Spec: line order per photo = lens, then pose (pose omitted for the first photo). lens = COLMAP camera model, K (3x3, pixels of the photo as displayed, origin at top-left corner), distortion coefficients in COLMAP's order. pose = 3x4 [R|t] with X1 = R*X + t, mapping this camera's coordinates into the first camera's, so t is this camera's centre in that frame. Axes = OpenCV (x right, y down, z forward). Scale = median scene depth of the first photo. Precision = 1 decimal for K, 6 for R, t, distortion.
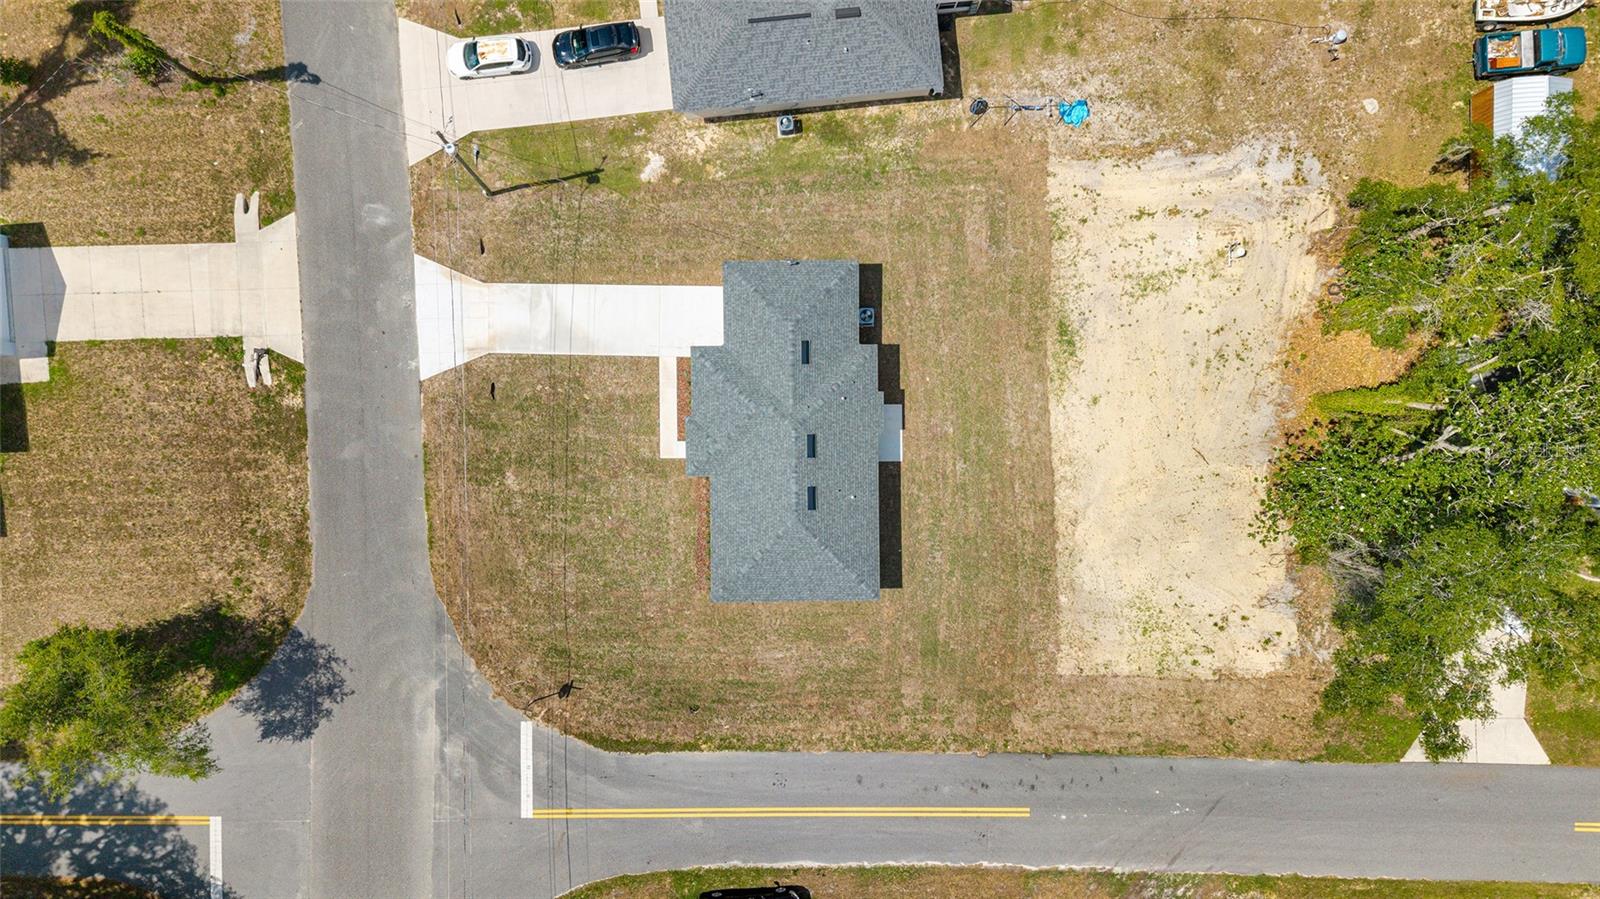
lens RADIAL K [[1061.9, 0, 800.1], [0, 1061.9, 464.6], [0, 0, 1]] dist [0.032313, -0.045710]
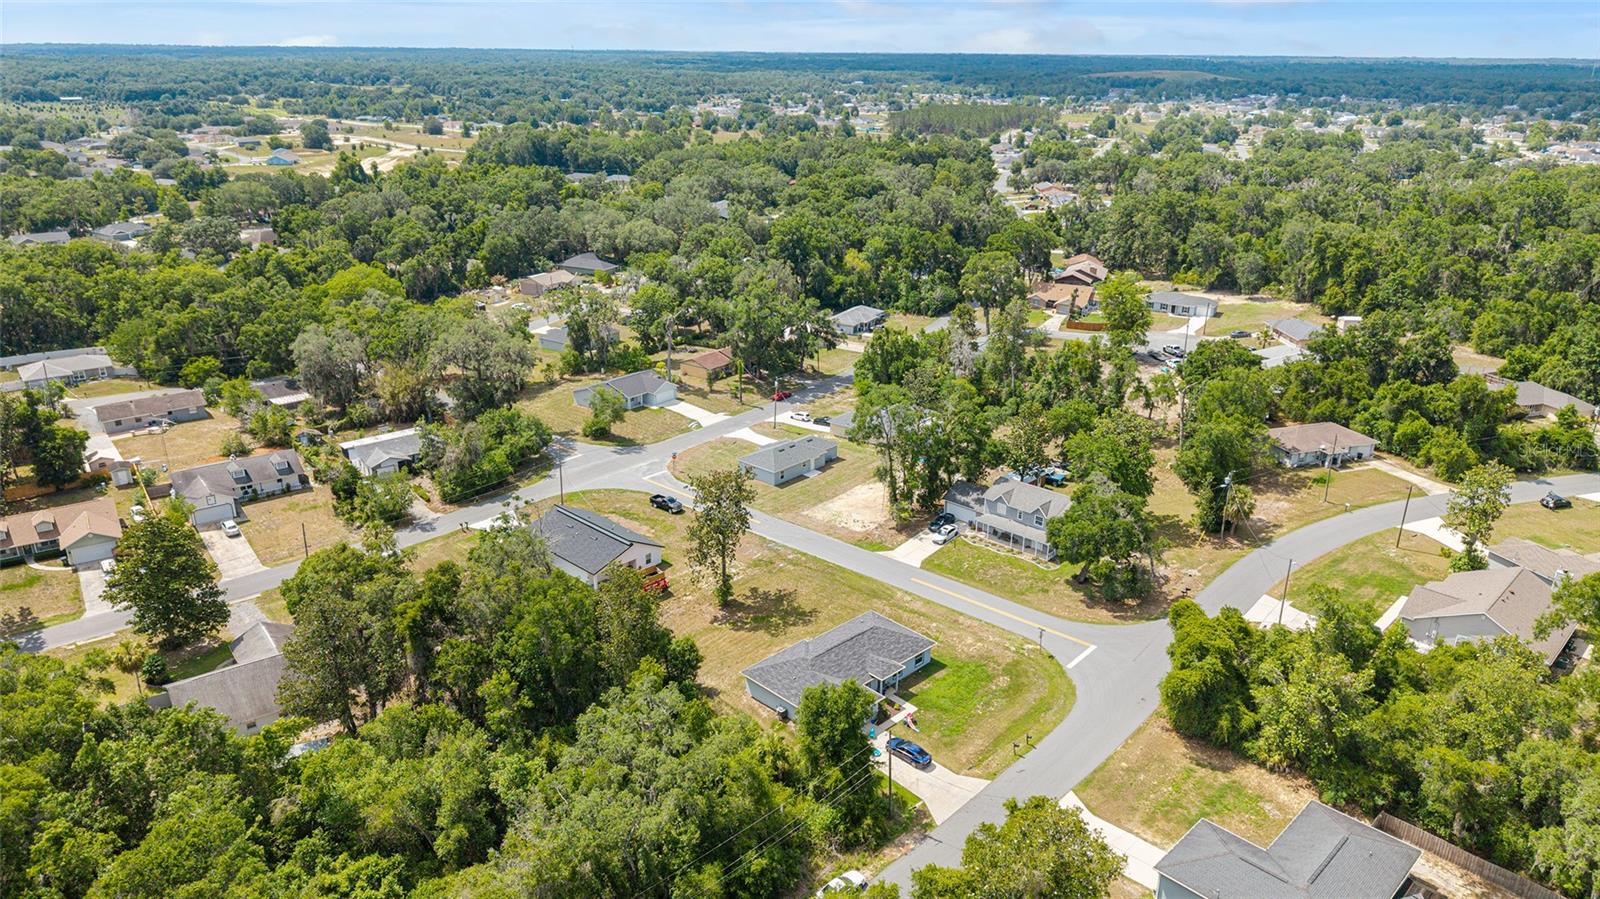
lens RADIAL K [[1061.9, 0, 800.1], [0, 1061.9, 464.6], [0, 0, 1]] dist [0.032313, -0.045710]
pose [[0.733962, 0.237004, -0.636497, 2.026928], [-0.679176, 0.262142, -0.685567, 2.120446], [0.004371, 0.935474, 0.353370, -0.122504]]
